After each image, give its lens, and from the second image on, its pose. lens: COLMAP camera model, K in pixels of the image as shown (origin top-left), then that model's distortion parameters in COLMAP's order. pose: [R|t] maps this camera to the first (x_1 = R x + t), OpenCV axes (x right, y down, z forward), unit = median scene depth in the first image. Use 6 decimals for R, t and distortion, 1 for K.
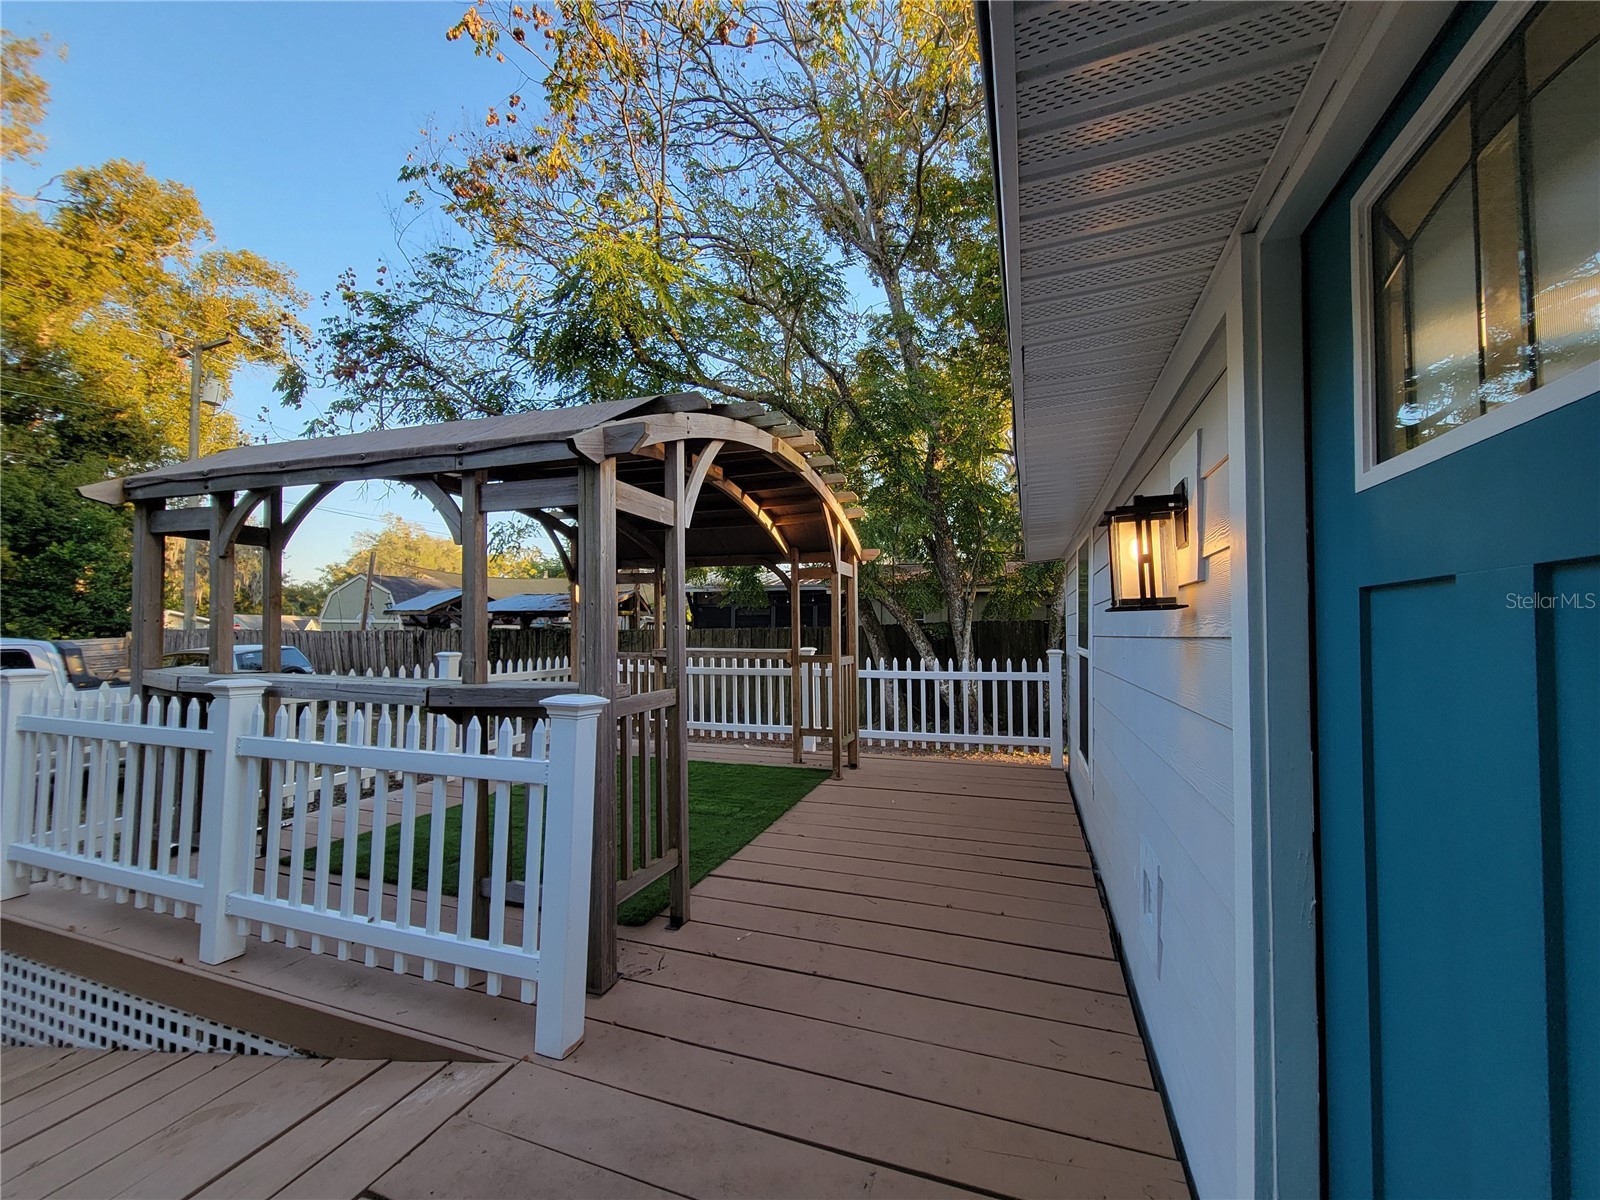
lens RADIAL K [[662.9, 0, 800.8], [0, 662.9, 602.7], [0, 0, 1]] dist [0.001369, 0.000009]
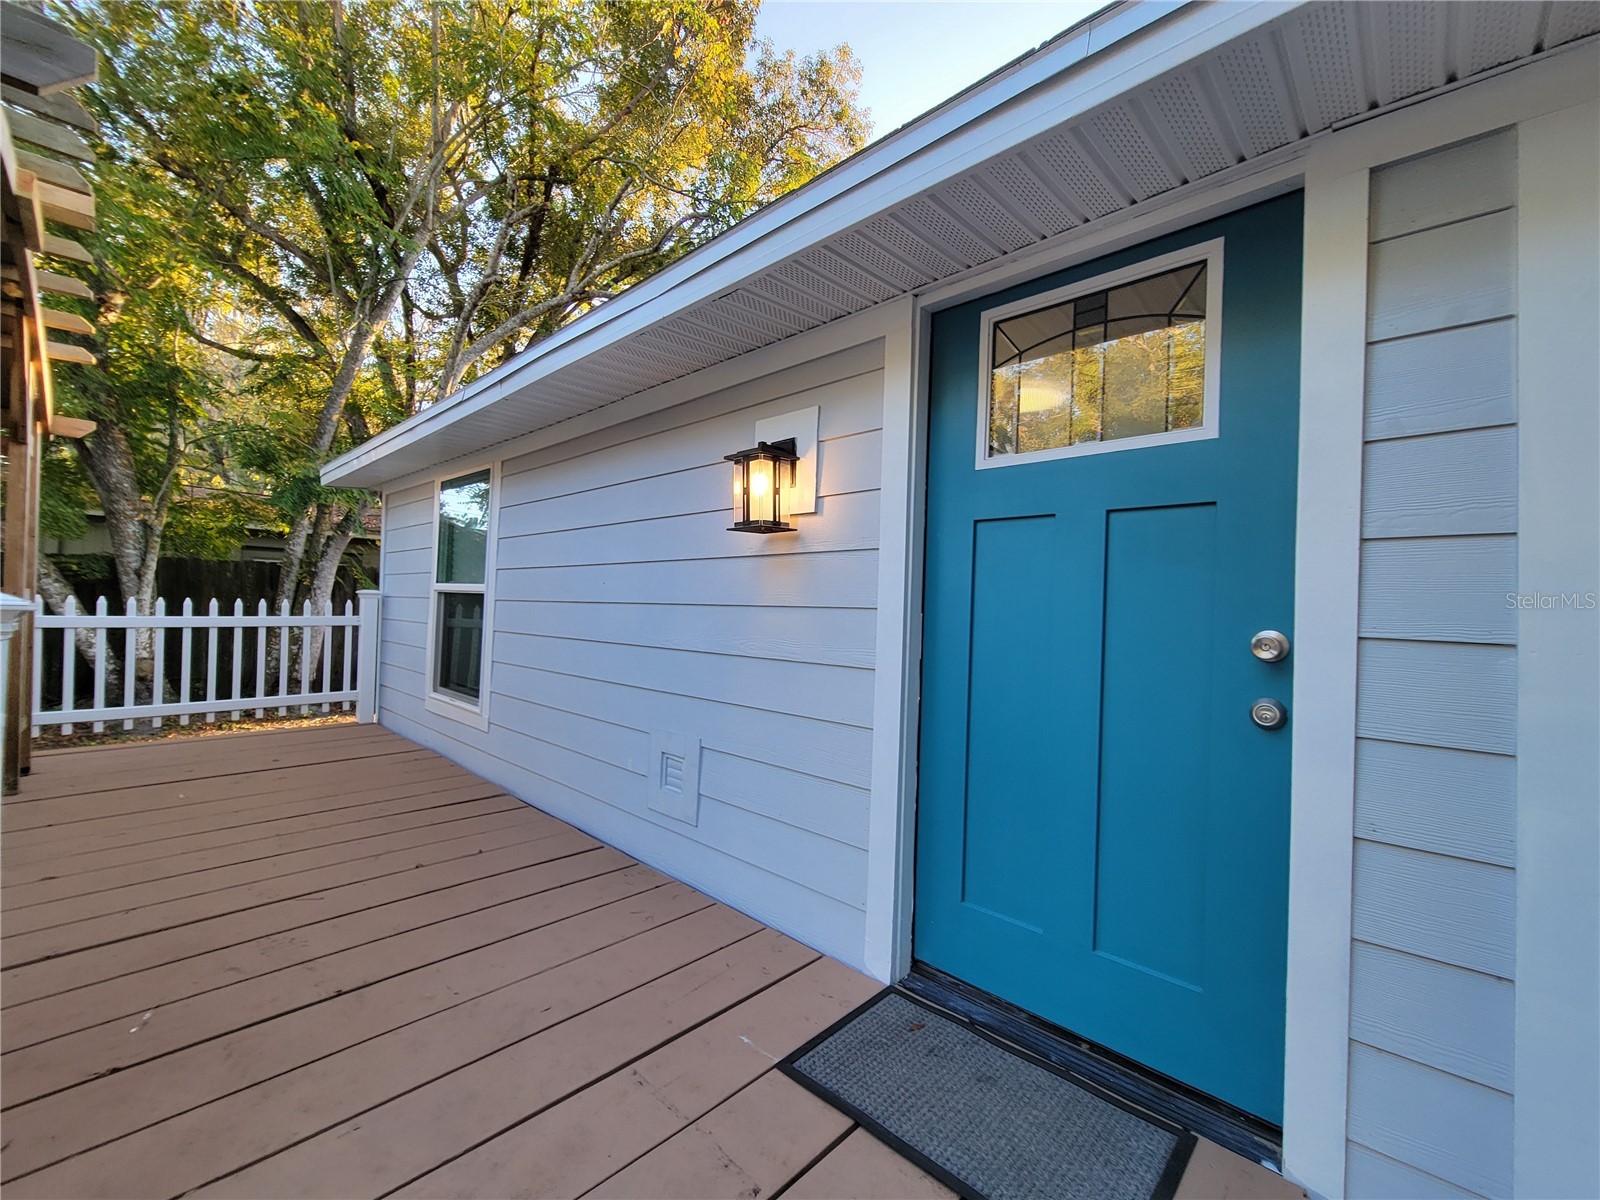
lens RADIAL K [[662.9, 0, 800.8], [0, 662.9, 602.7], [0, 0, 1]] dist [0.001369, 0.000009]
pose [[0.410583, 0.014042, 0.911715, -0.302702], [-0.065656, 0.997741, 0.014200, 0.060797], [-0.909456, -0.065689, 0.410578, 0.184284]]
